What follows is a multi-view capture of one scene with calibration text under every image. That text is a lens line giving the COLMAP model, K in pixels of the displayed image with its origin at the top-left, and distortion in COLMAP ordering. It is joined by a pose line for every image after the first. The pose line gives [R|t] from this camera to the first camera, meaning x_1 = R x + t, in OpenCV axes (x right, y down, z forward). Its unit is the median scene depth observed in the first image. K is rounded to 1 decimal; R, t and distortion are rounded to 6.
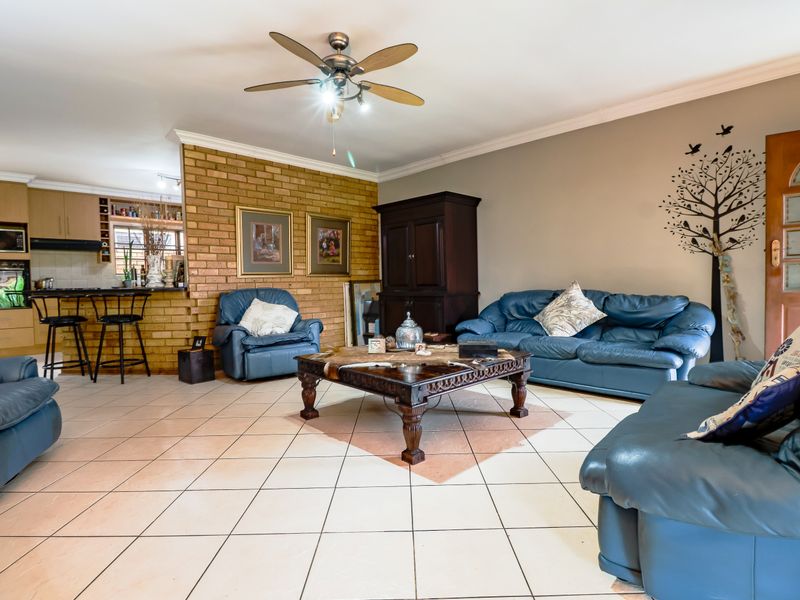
lens RADIAL K [[415.7, 0, 405.1], [0, 415.7, 295.6], [0, 0, 1]] dist [0.002361, -0.015578]
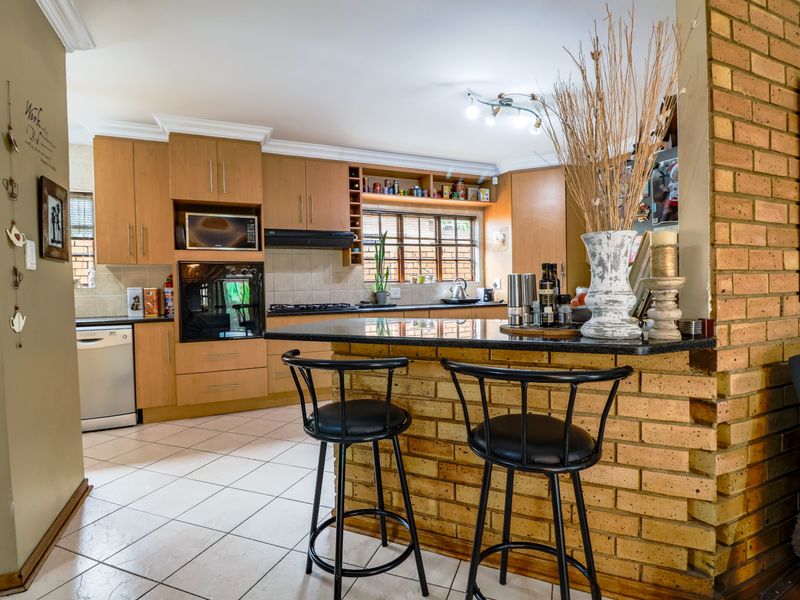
lens RADIAL K [[415.7, 0, 405.1], [0, 415.7, 295.6], [0, 0, 1]] dist [0.002361, -0.015578]
pose [[0.927511, 0.008023, -0.373710, -0.471636], [-0.009897, 0.999946, -0.003096, -0.035312], [0.373665, 0.006570, 0.927540, 0.489091]]
